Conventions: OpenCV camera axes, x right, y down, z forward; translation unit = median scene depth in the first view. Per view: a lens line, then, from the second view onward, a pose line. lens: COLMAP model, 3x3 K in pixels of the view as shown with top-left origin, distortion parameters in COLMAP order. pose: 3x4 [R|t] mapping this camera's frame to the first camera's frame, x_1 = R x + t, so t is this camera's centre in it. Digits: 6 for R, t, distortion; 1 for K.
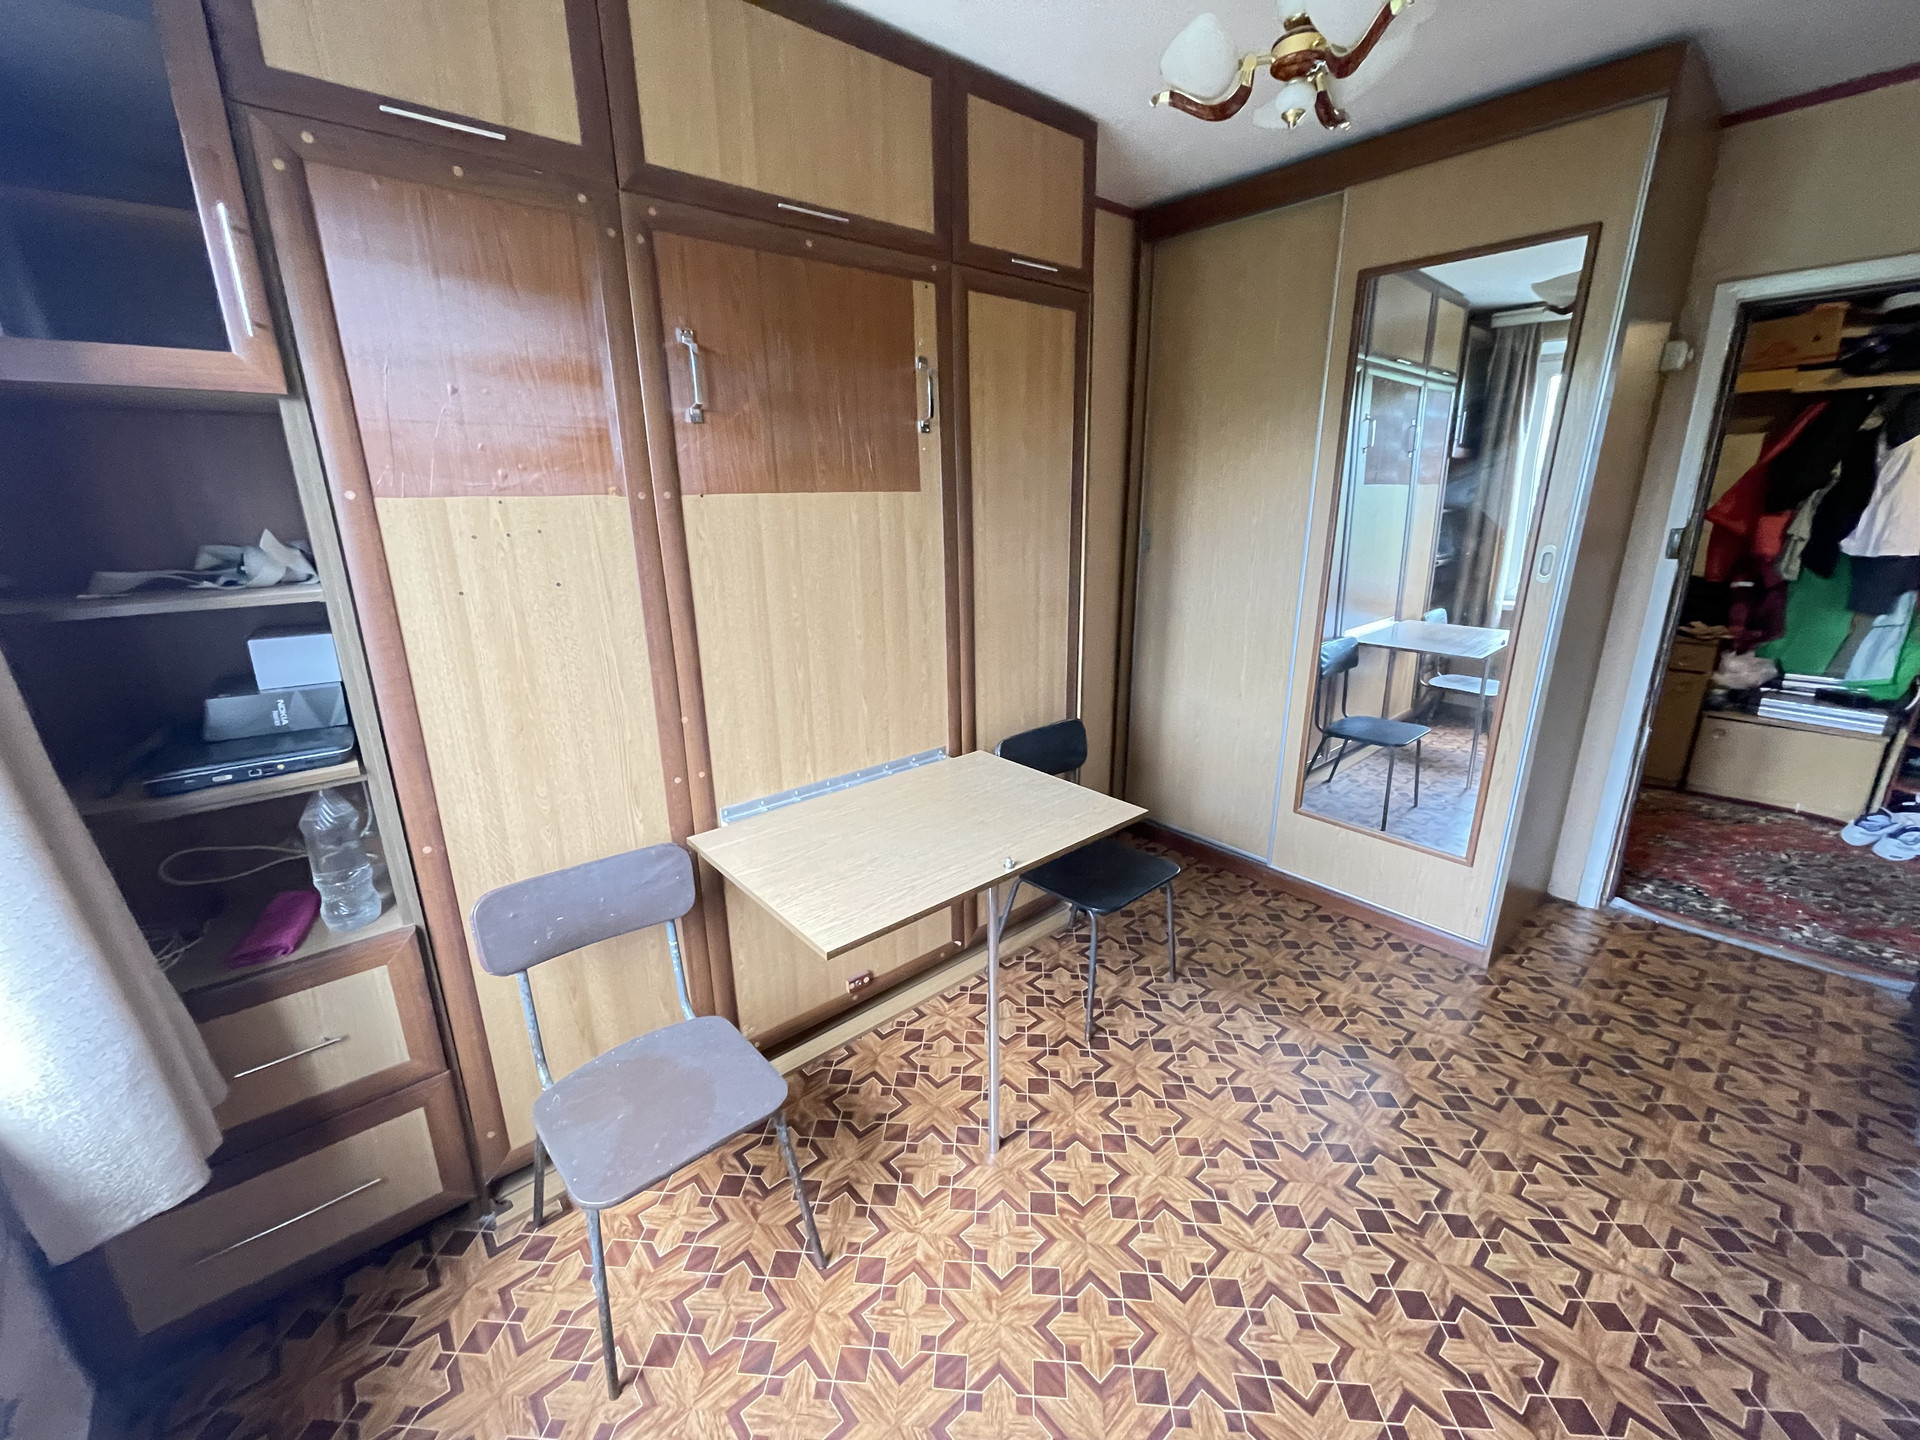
lens RADIAL K [[776.0, 0, 951.4], [0, 776.0, 716.0], [0, 0, 1]] dist [-0.012605, 0.000071]
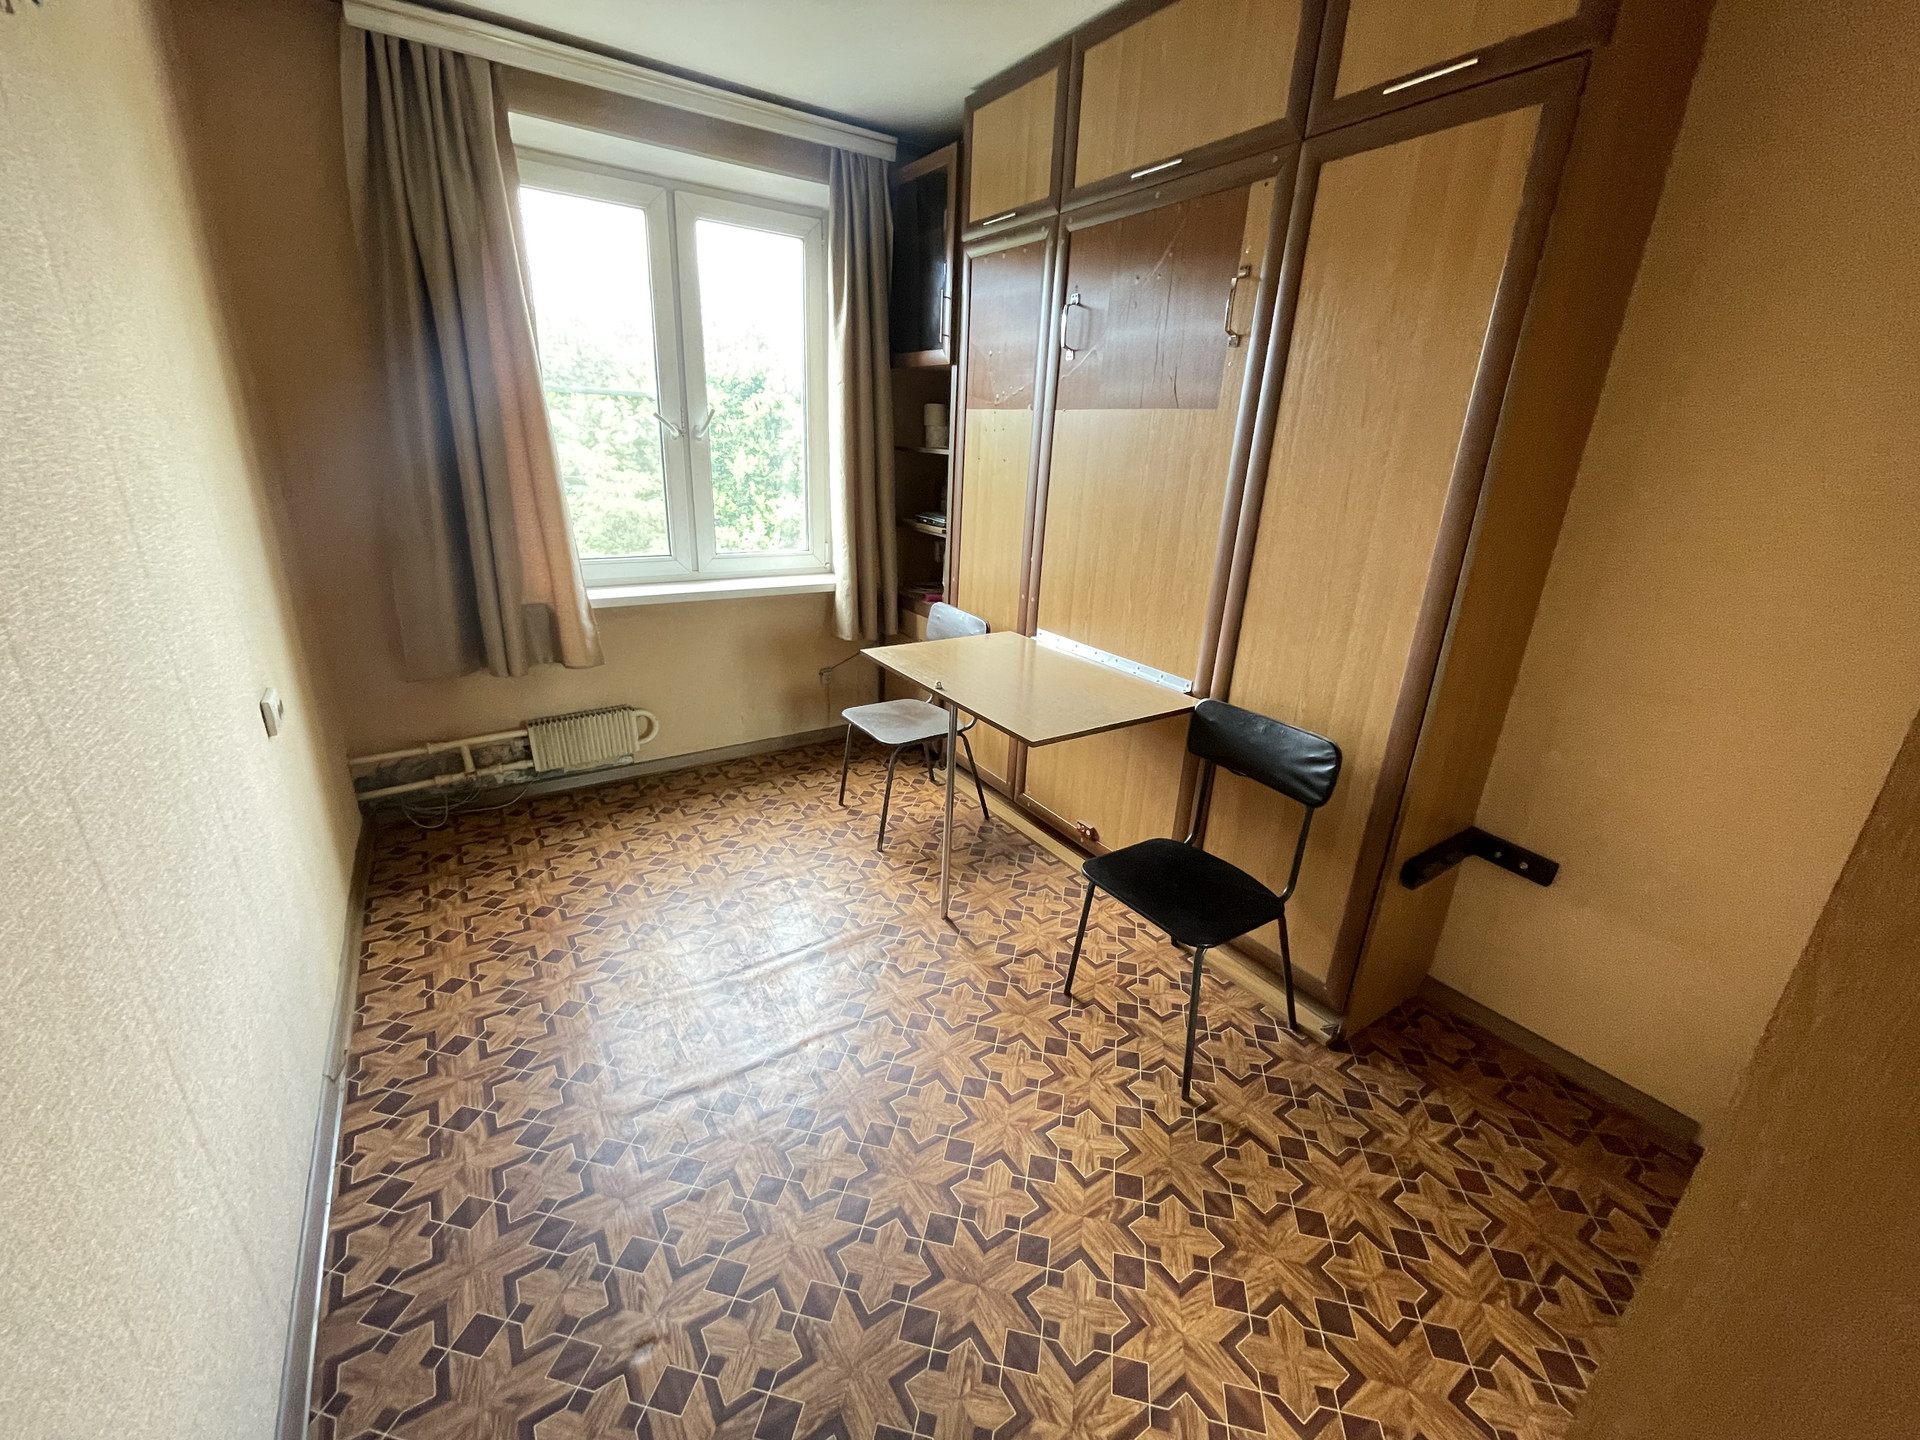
lens RADIAL K [[776.0, 0, 951.4], [0, 776.0, 716.0], [0, 0, 1]] dist [-0.012605, 0.000071]
pose [[-0.132980, 0.349719, -0.927369, 1.057843], [-0.305878, 0.875523, 0.374029, -0.216878], [0.942738, 0.333400, -0.009456, 0.831306]]
